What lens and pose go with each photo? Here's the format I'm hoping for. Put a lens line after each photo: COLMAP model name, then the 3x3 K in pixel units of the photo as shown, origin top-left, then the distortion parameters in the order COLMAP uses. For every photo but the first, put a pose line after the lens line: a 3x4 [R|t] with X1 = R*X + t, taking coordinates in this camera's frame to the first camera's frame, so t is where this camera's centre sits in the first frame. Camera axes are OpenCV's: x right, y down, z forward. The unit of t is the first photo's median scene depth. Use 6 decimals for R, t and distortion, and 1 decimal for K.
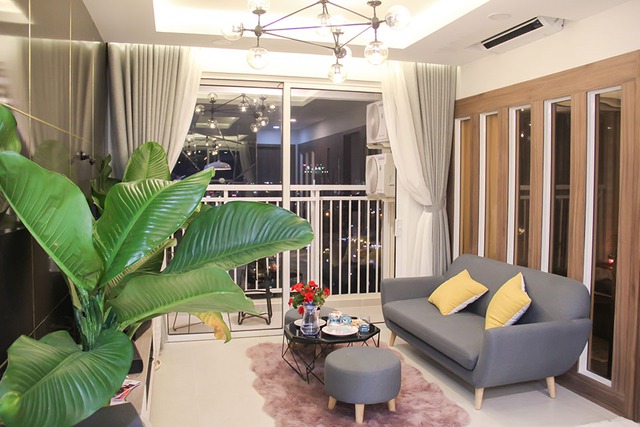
lens RADIAL K [[520.4, 0, 320.0], [0, 520.4, 213.5], [0, 0, 1]] dist [-0.182930, 0.143026]
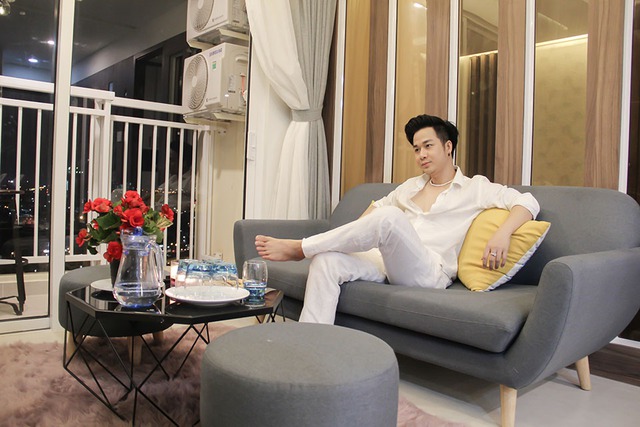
lens RADIAL K [[520.4, 0, 320.0], [0, 520.4, 213.5], [0, 0, 1]] dist [-0.182930, 0.143026]
pose [[0.897718, 0.016532, 0.440261, -0.049791], [-0.011485, 0.999834, -0.014127, 0.121130], [-0.440422, 0.007625, 0.897759, 0.418349]]
